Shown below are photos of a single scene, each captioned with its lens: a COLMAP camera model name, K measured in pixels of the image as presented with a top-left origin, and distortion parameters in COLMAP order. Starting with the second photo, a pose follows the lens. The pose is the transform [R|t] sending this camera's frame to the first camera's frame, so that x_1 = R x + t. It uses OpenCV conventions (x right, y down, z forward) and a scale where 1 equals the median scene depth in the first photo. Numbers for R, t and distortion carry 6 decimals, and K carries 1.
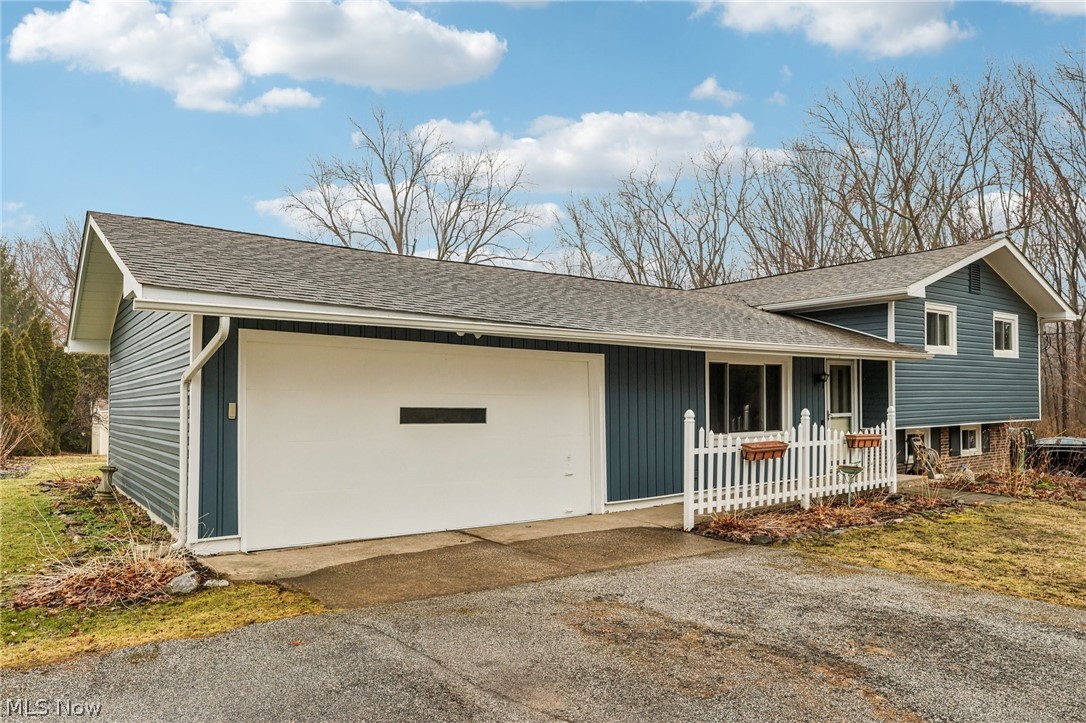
lens RADIAL K [[732.5, 0, 543.3], [0, 732.5, 382.6], [0, 0, 1]] dist [0.001294, -0.001106]
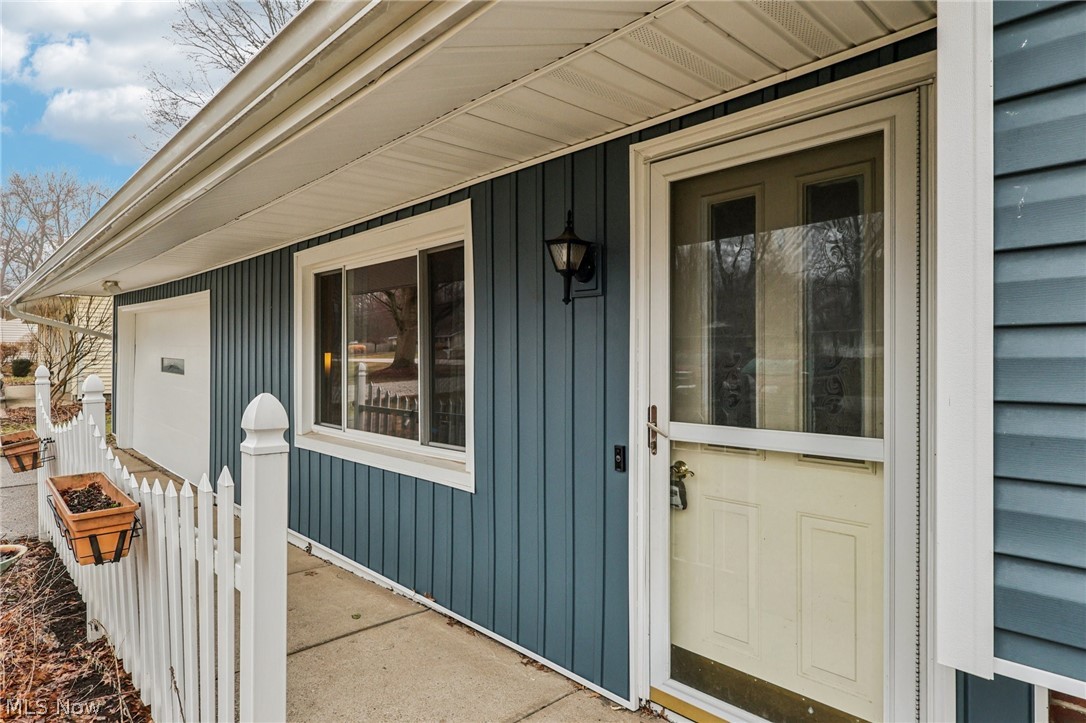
lens RADIAL K [[613.4, 0, 541.6], [0, 613.4, 349.7], [0, 0, 1]] dist [-0.000627, 0.000819]
pose [[0.123468, 0.000331, -0.992348, 0.742665], [0.022959, 0.999731, 0.003190, 0.028050], [0.992083, -0.023178, 0.123428, 1.258807]]
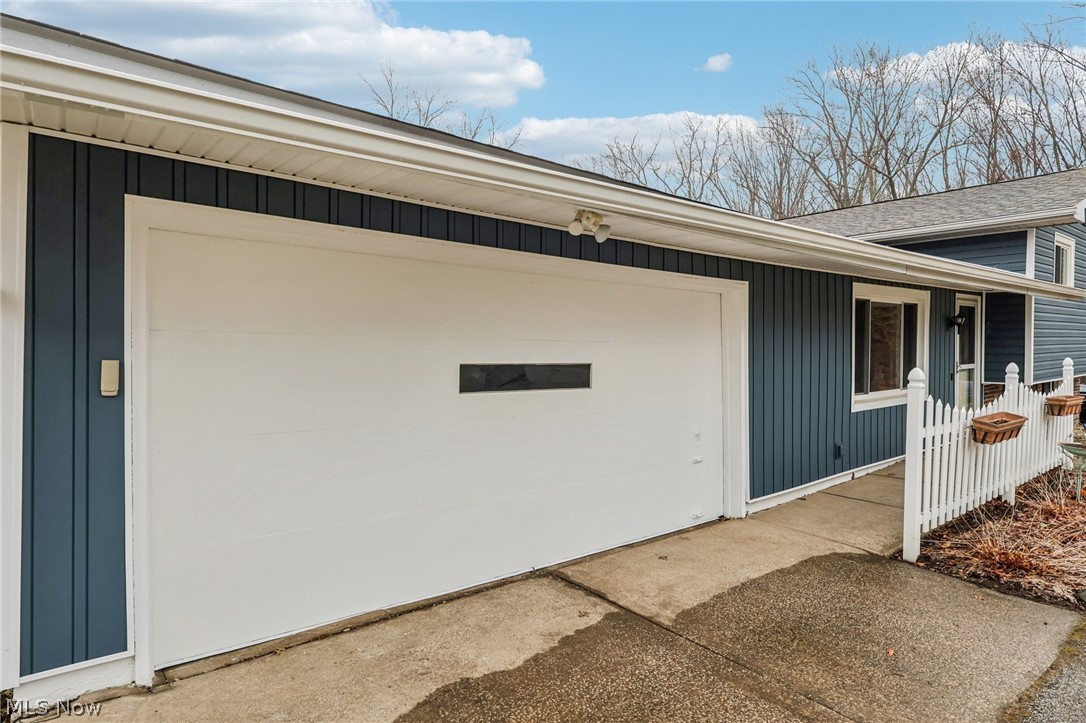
lens RADIAL K [[613.4, 0, 541.6], [0, 613.4, 349.7], [0, 0, 1]] dist [-0.000627, 0.000819]
pose [[0.999537, 0.005890, 0.029848, -0.123613], [-0.006990, 0.999295, 0.036881, 0.004065], [-0.029610, -0.037073, 0.998874, 0.442757]]
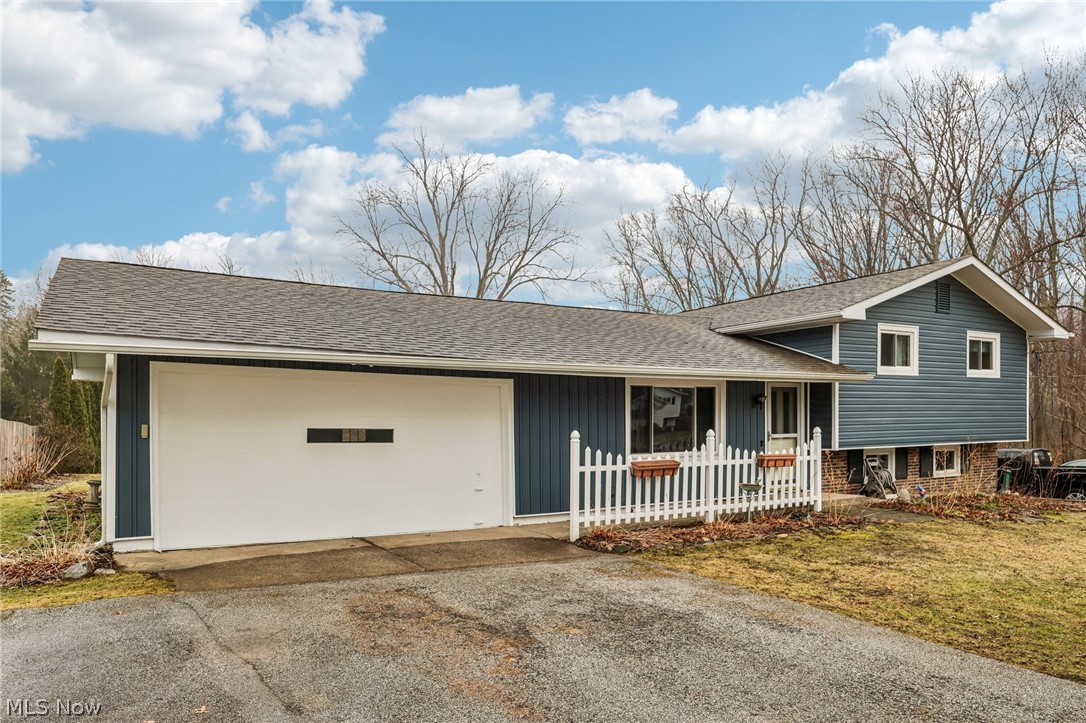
lens RADIAL K [[749.7, 0, 544.2], [0, 749.7, 424.4], [0, 0, 1]] dist [-0.000493, 0.001937]
pose [[0.994884, -0.000885, -0.101019, 0.242316], [0.003765, 0.999592, 0.028329, -0.003482], [0.100952, -0.028565, 0.994481, -0.098853]]
